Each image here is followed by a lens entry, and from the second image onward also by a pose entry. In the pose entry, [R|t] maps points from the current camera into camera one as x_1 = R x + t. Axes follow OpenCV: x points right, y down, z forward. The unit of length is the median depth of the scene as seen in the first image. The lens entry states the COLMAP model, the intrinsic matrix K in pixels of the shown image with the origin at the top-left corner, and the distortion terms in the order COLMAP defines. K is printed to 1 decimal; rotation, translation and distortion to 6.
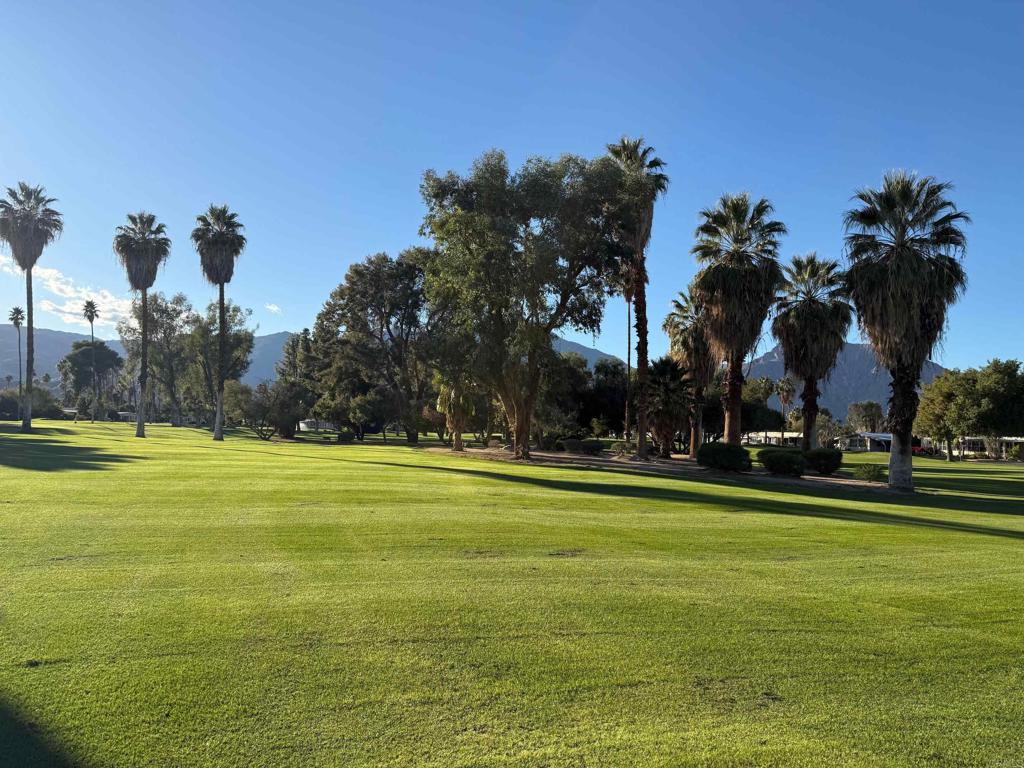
lens RADIAL K [[715.9, 0, 512.0], [0, 715.9, 384.0], [0, 0, 1]] dist [0.083844, -0.117761]
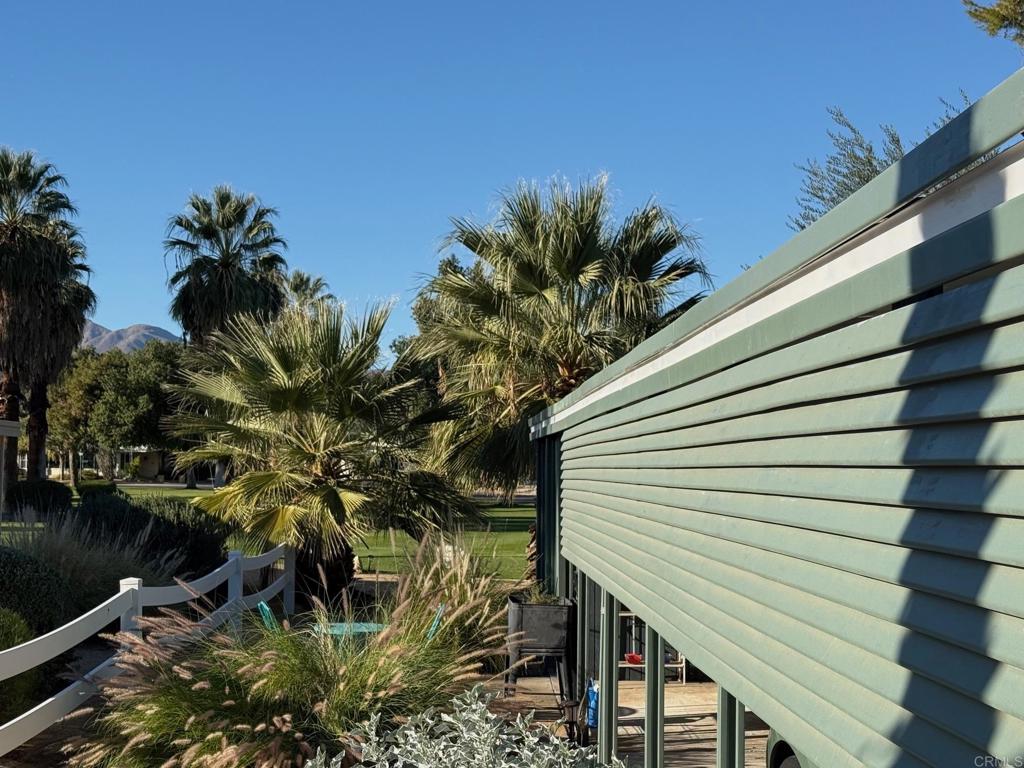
lens RADIAL K [[715.9, 0, 512.0], [0, 715.9, 384.0], [0, 0, 1]] dist [0.083844, -0.117761]
pose [[0.686633, 0.067903, 0.723826, 0.382206], [-0.035743, 0.997578, -0.059678, 0.038012], [-0.726125, 0.015106, 0.687397, 0.246968]]
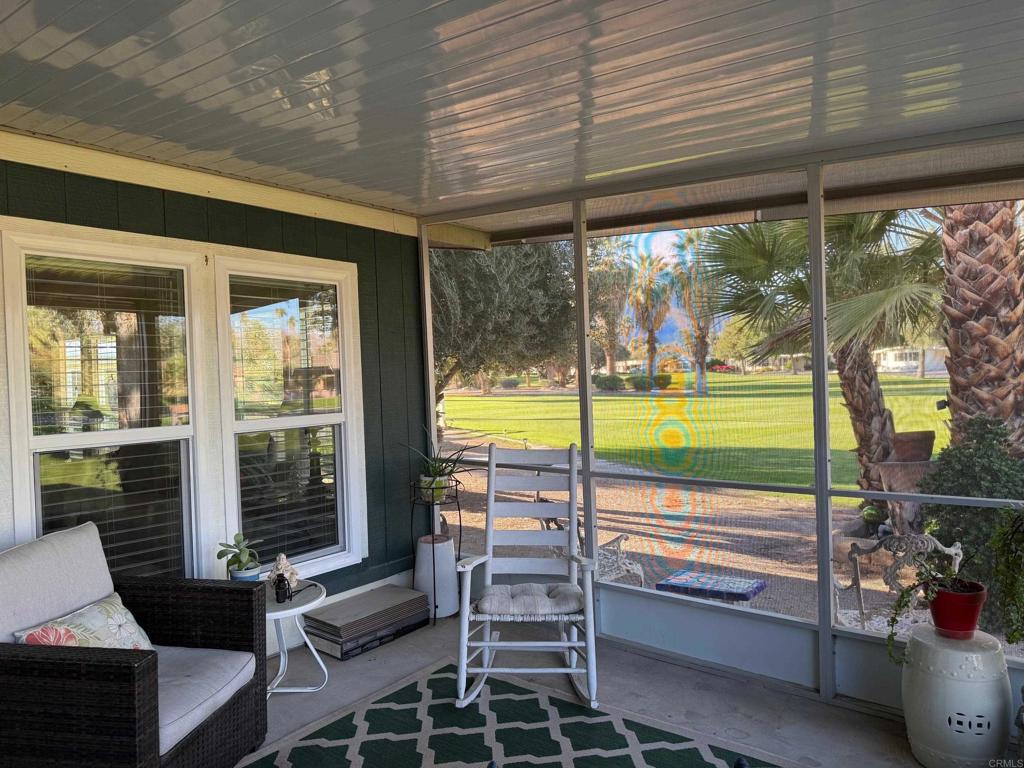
lens RADIAL K [[715.9, 0, 512.0], [0, 715.9, 384.0], [0, 0, 1]] dist [0.083844, -0.117761]
pose [[0.975659, -0.075164, 0.206009, -0.140715], [0.057604, 0.994278, 0.089958, -0.032320], [-0.211592, -0.075902, 0.974406, -0.307134]]
